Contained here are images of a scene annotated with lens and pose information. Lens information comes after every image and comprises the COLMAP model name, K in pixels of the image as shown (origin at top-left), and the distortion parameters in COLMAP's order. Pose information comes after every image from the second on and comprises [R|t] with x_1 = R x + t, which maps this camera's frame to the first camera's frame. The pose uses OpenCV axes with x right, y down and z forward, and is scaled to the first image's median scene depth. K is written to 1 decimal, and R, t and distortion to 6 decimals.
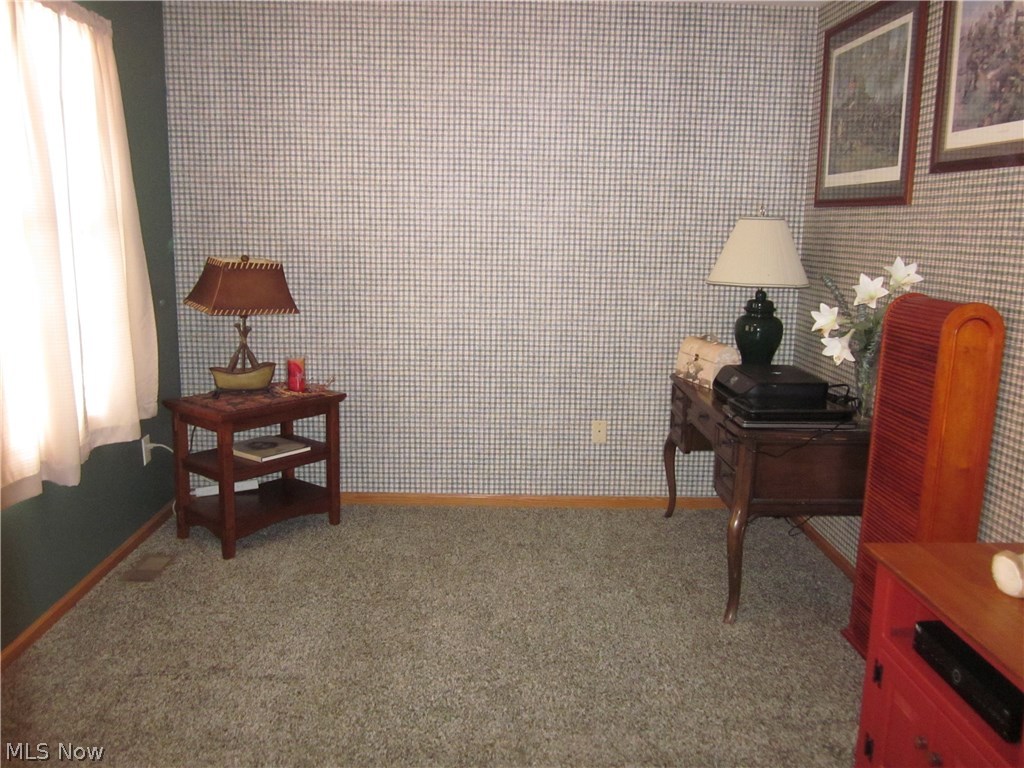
lens RADIAL K [[860.6, 0, 512.4], [0, 860.6, 383.6], [0, 0, 1]] dist [-0.024297, 0.004029]
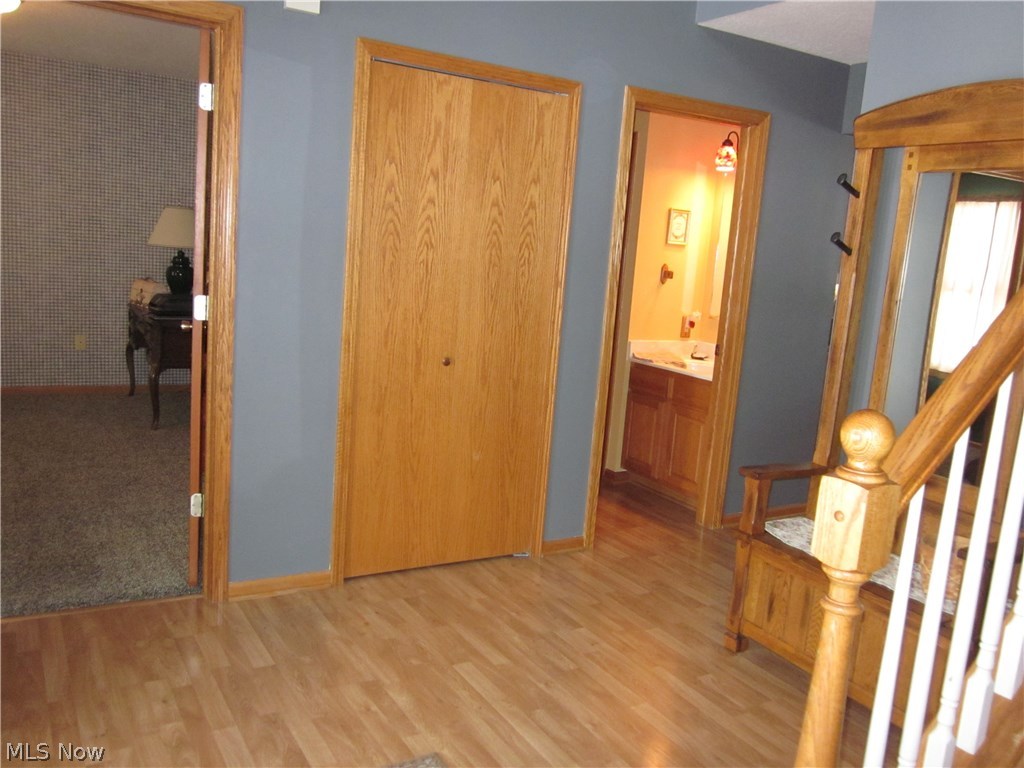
lens RADIAL K [[860.6, 0, 508.6], [0, 860.6, 386.3], [0, 0, 1]] dist [-0.024297, 0.004029]
pose [[0.870651, -0.035233, 0.490638, 0.017329], [0.032969, 0.999368, 0.013261, 0.147975], [-0.490796, 0.004630, 0.871262, -0.734125]]
